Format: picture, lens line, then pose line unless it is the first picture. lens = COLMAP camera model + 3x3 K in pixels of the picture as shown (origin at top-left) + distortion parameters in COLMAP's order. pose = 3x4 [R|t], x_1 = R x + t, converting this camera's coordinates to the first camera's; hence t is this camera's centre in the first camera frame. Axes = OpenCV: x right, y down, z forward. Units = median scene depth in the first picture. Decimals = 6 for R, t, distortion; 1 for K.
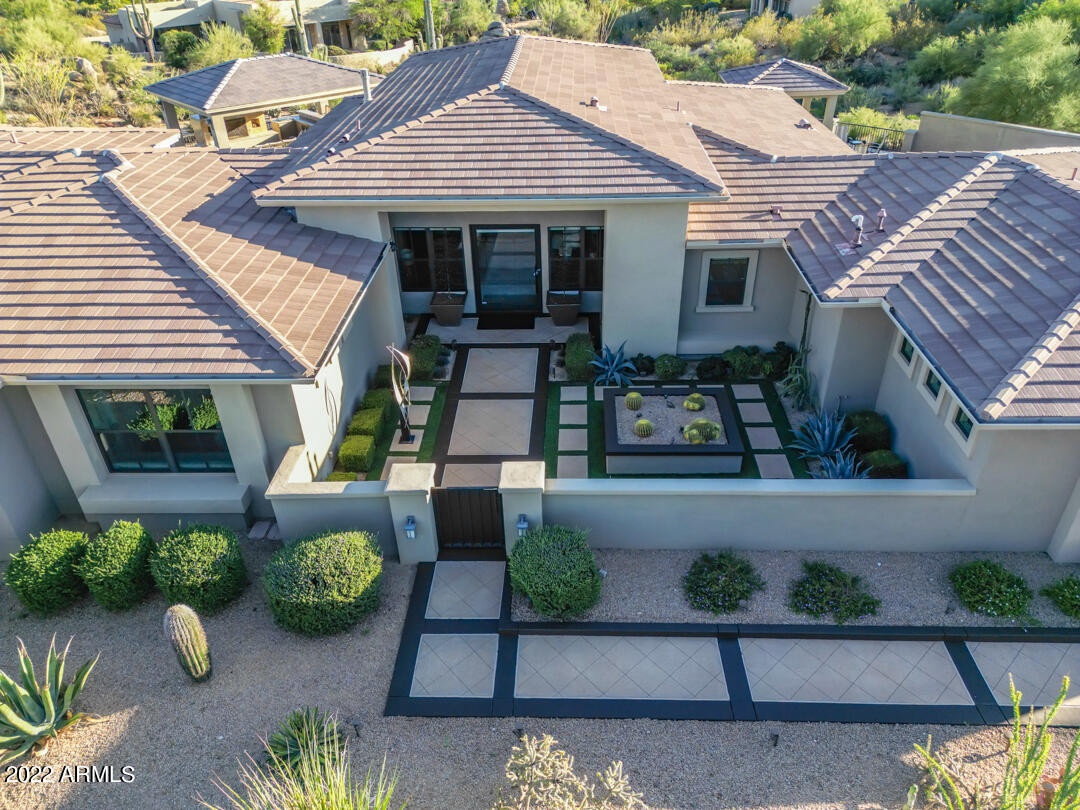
lens RADIAL K [[747.1, 0, 540.0], [0, 747.1, 405.0], [0, 0, 1]] dist [0.085766, -0.080390]
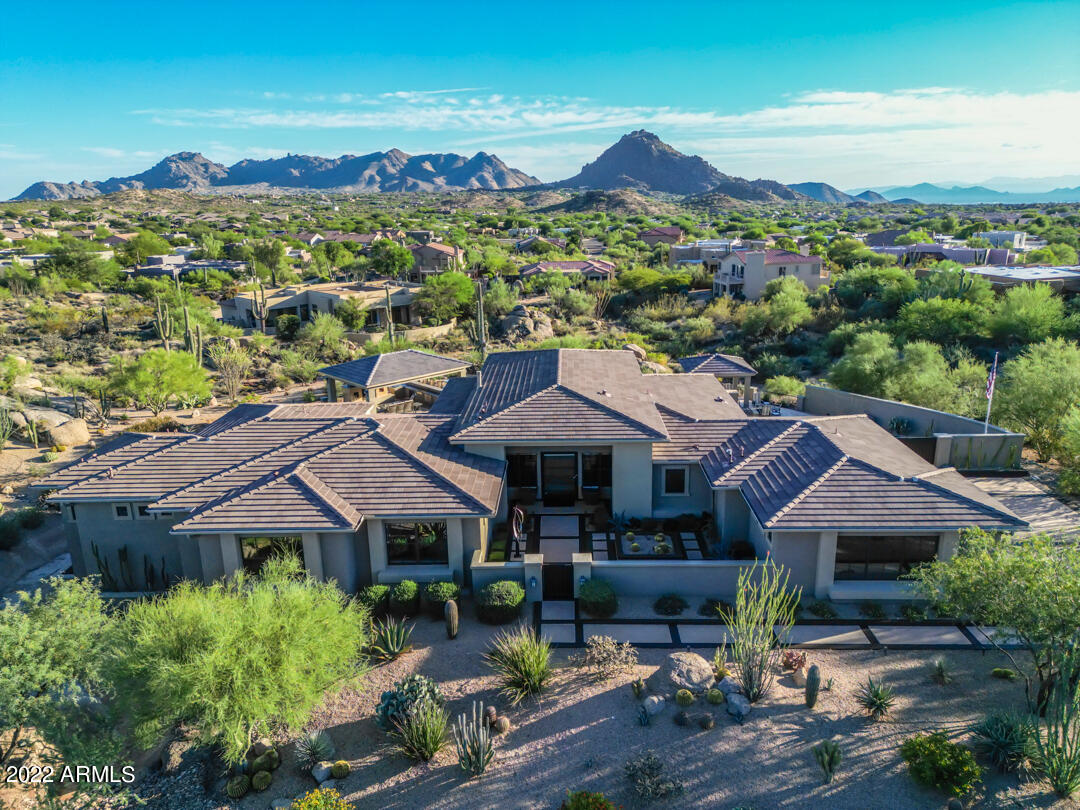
lens RADIAL K [[747.1, 0, 540.0], [0, 747.1, 405.0], [0, 0, 1]] dist [0.085766, -0.080390]
pose [[0.999994, 0.002090, 0.002755, -0.118718], [-0.001189, 0.955947, -0.293536, 0.237912], [-0.003247, 0.293531, 0.955944, -0.995986]]
